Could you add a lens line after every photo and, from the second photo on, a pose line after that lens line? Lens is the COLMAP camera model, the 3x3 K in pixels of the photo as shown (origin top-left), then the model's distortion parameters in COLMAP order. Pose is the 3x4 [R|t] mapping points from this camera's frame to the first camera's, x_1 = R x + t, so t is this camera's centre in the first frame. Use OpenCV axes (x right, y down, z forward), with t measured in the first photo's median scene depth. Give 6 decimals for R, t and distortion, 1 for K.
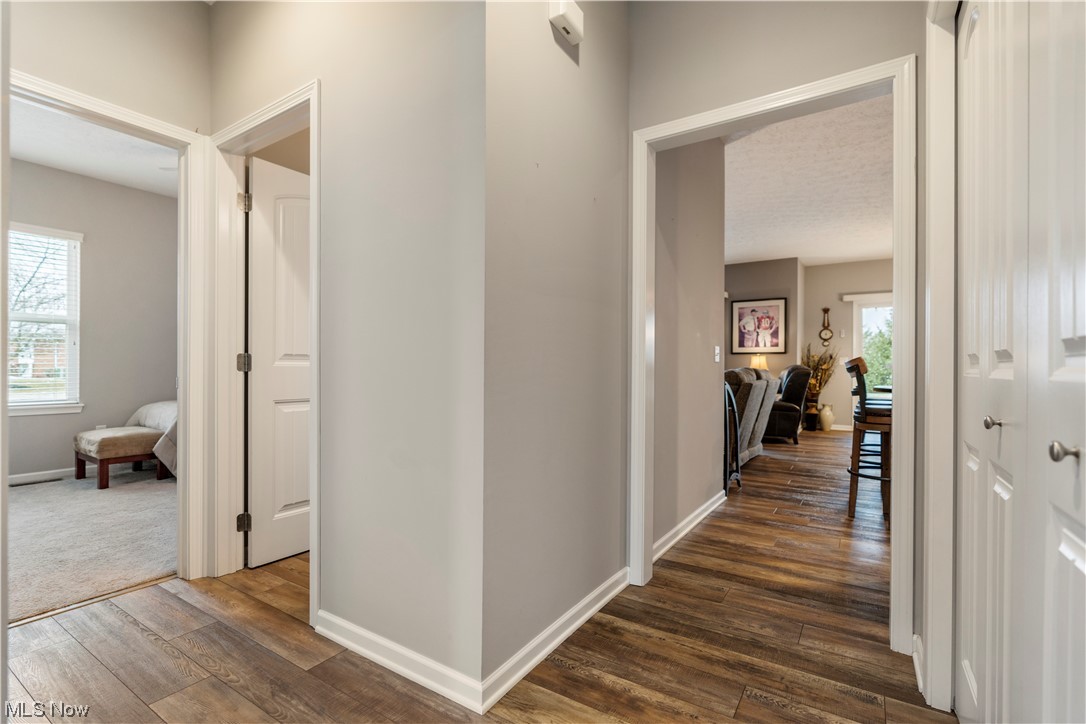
lens RADIAL K [[505.4, 0, 542.3], [0, 505.4, 368.2], [0, 0, 1]] dist [-0.003814, -0.000310]
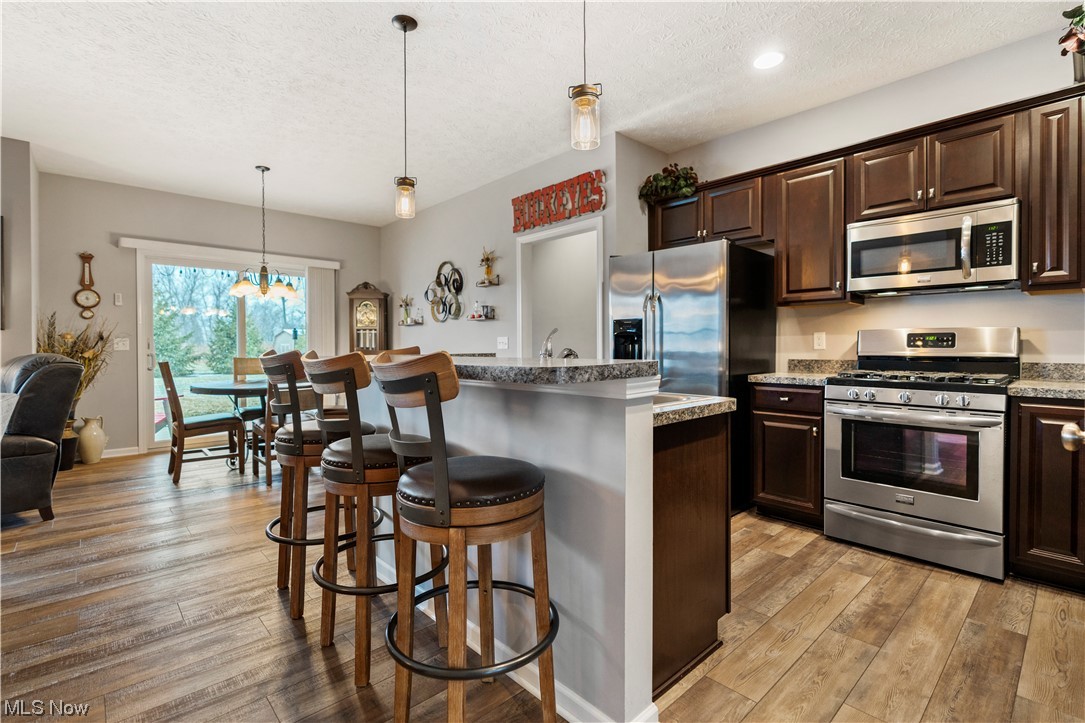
lens RADIAL K [[501.7, 0, 542.9], [0, 501.7, 352.4], [0, 0, 1]] dist [-0.004404, 0.000151]
pose [[0.249410, -0.016686, 0.968254, 0.132624], [0.006193, 0.999859, 0.015635, -0.010316], [-0.968378, 0.002097, 0.249479, 0.346569]]
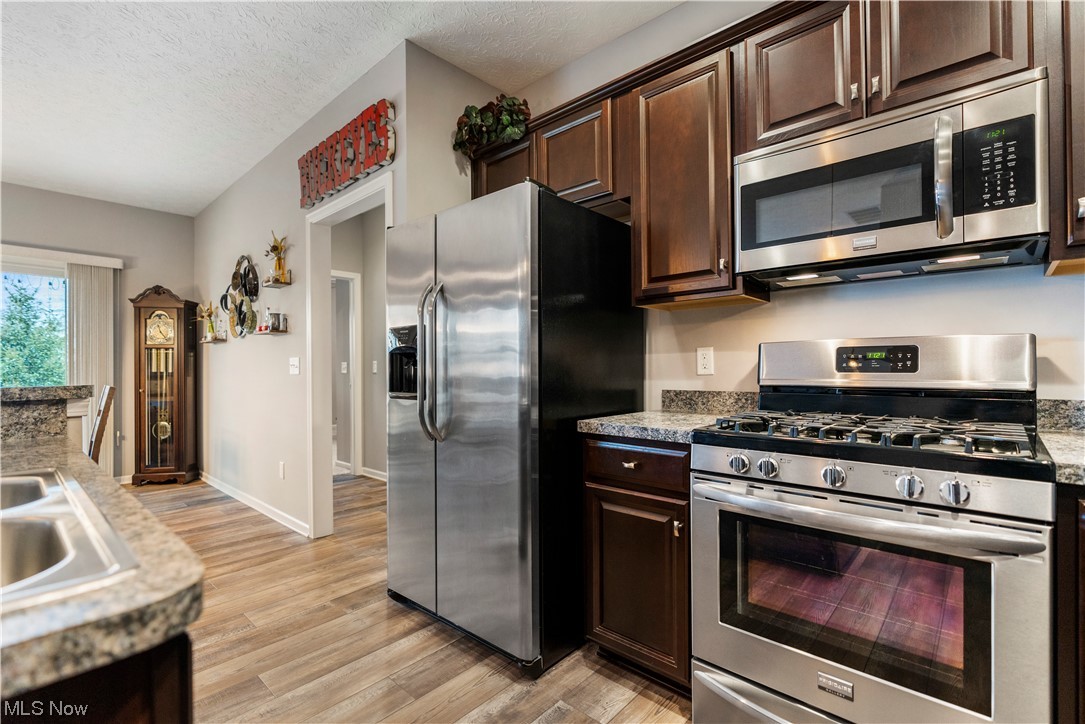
lens RADIAL K [[489.4, 0, 542.1], [0, 489.4, 366.7], [0, 0, 1]] dist [-0.003548, -0.000375]
pose [[0.164172, -0.001647, 0.986430, 0.325480], [0.009311, 0.999957, 0.000119, -0.009869], [-0.986388, 0.009165, 0.164181, 0.270183]]
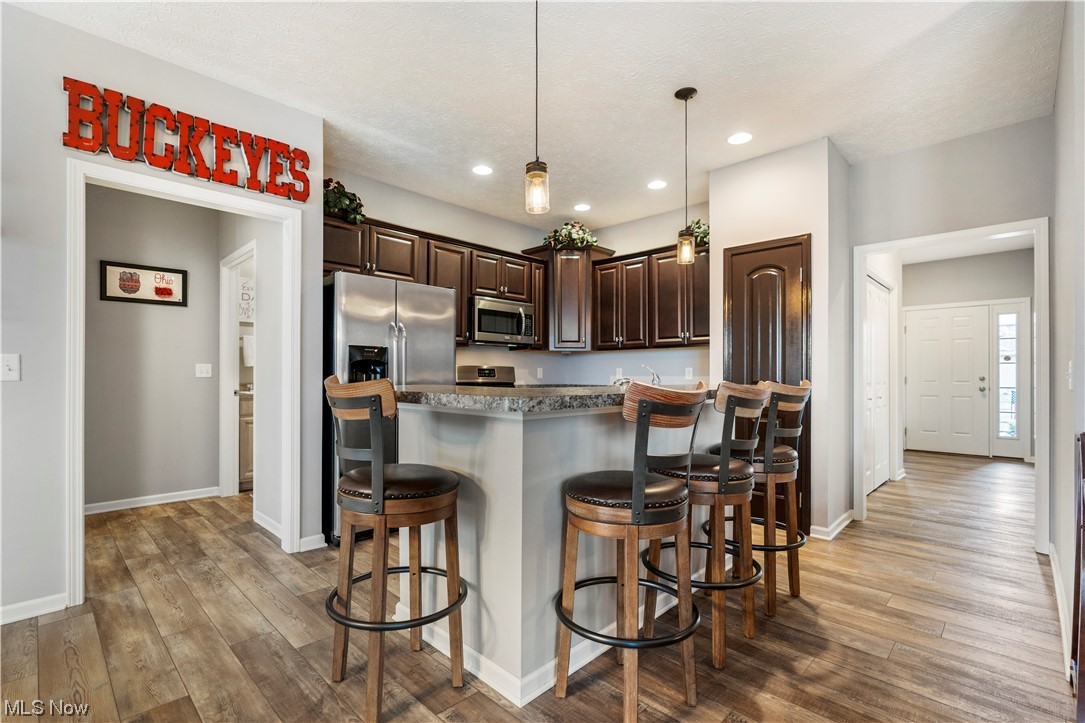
lens RADIAL K [[497.0, 0, 541.0], [0, 497.0, 372.7], [0, 0, 1]] dist [-0.003168, -0.000310]
pose [[-0.980306, -0.006733, 0.197371, 0.359598], [-0.007105, 0.999974, -0.001179, -0.011544], [-0.197358, -0.002558, -0.980328, 0.736996]]
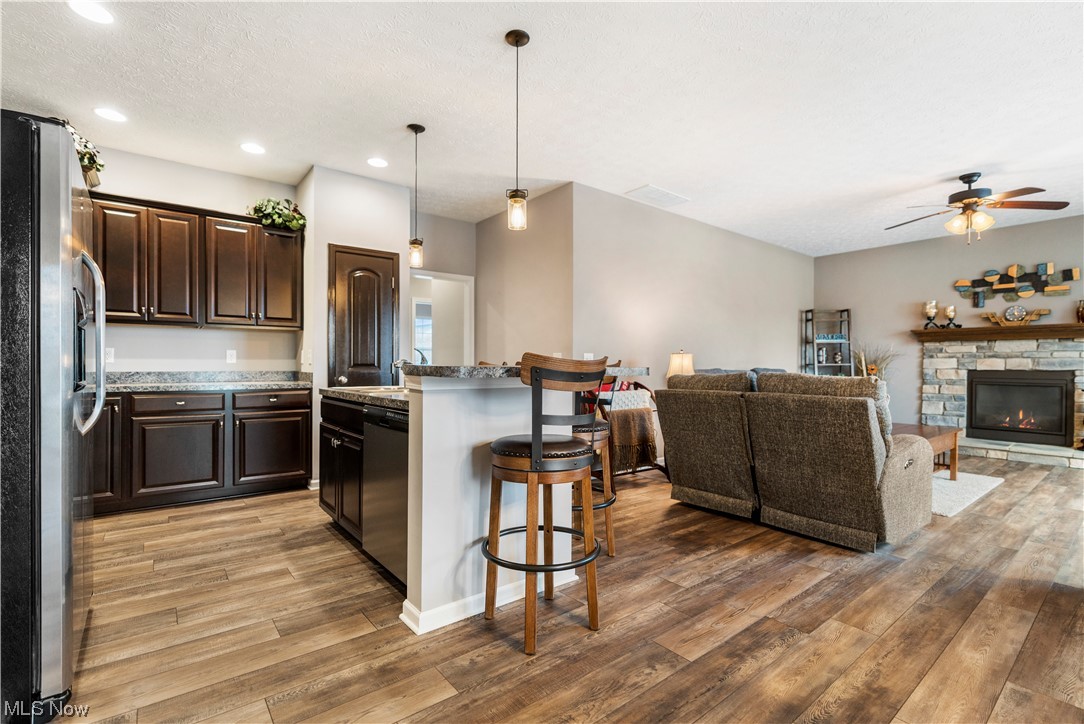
lens RADIAL K [[489.0, 0, 541.6], [0, 489.0, 366.6], [0, 0, 1]] dist [-0.003548, -0.000375]
pose [[-0.320264, -0.001124, -0.947328, 0.690743], [-0.005798, 0.999983, 0.000773, -0.004105], [0.947310, 0.005740, -0.320265, 0.615421]]
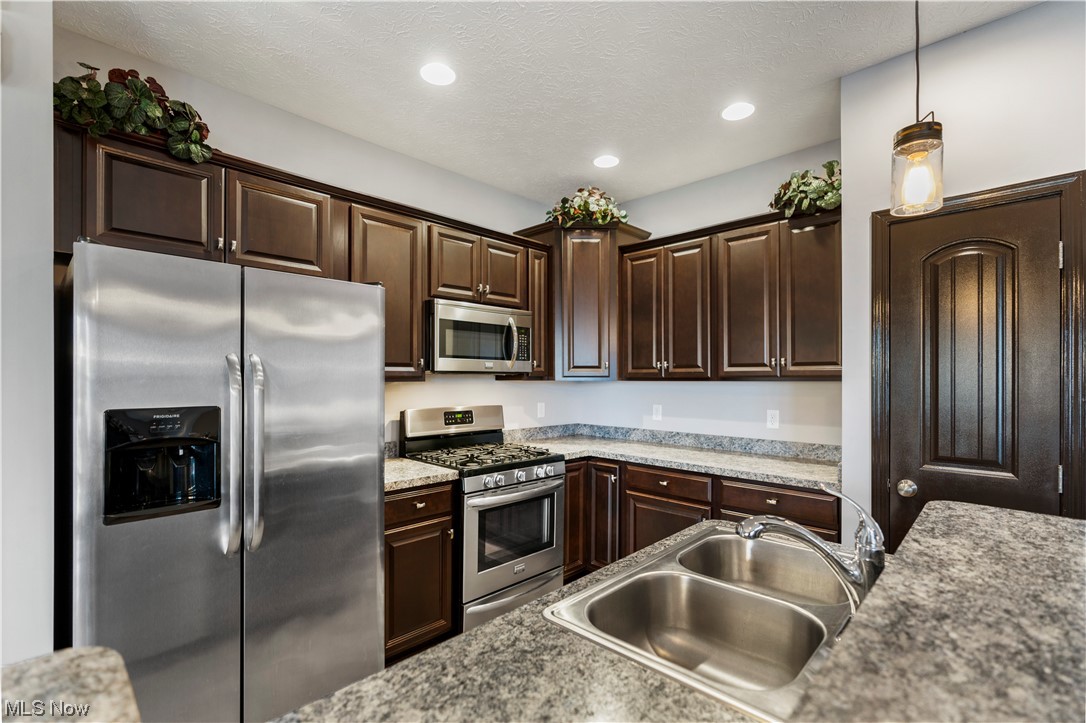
lens RADIAL K [[490.9, 0, 545.2], [0, 490.9, 377.5], [0, 0, 1]] dist [-0.000579, 0.000110]
pose [[-0.981627, -0.004477, 0.190758, 0.402262], [-0.003893, 0.999987, 0.003437, -0.044225], [-0.190771, 0.002631, -0.981631, 0.529354]]
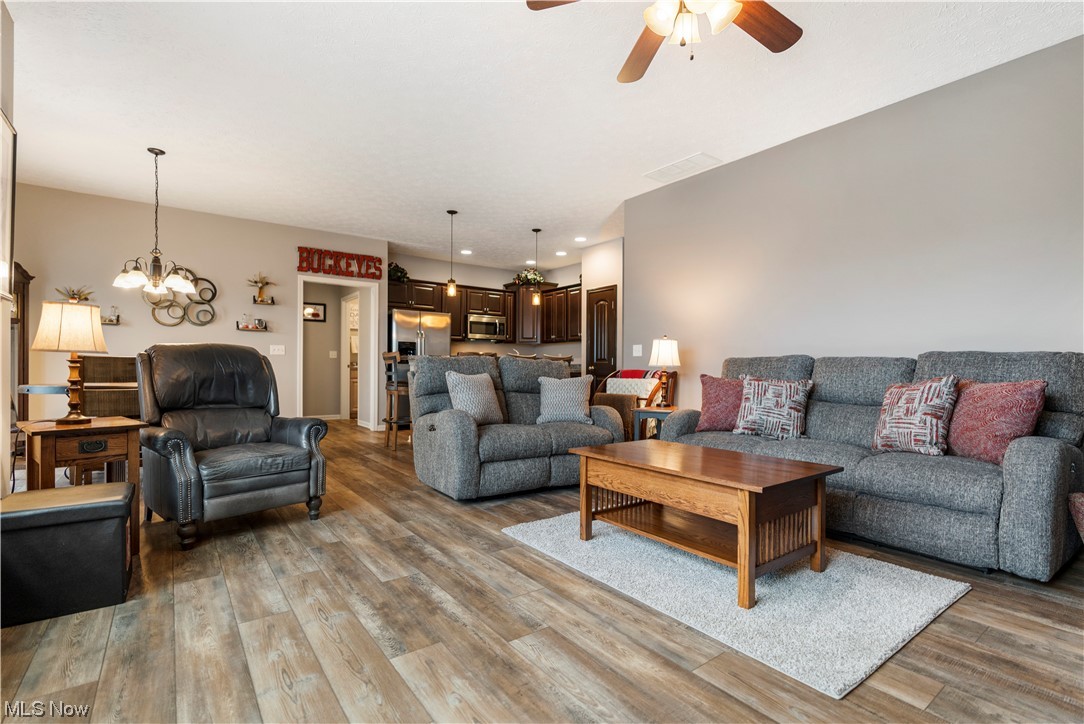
lens RADIAL K [[504.5, 0, 541.3], [0, 504.5, 368.2], [0, 0, 1]] dist [-0.003814, -0.000310]
pose [[-0.937384, -0.009836, 0.348160, 0.043862], [-0.010214, 0.999948, 0.000750, 0.011171], [-0.348149, -0.002853, -0.937435, 1.123422]]
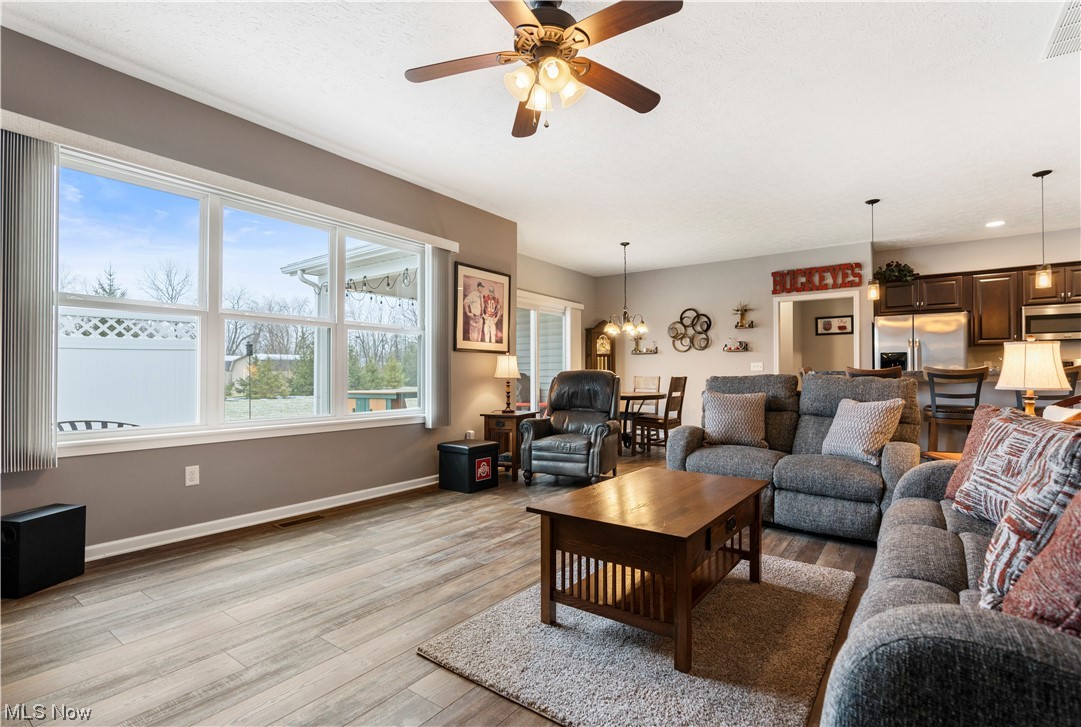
lens RADIAL K [[504.8, 0, 543.4], [0, 504.8, 367.5], [0, 0, 1]] dist [-0.013411, 0.001240]
pose [[0.057501, 0.010687, 0.998288, -0.210000], [0.001733, 0.999940, -0.010805, -0.001718], [-0.998344, 0.002352, 0.057479, 0.862942]]
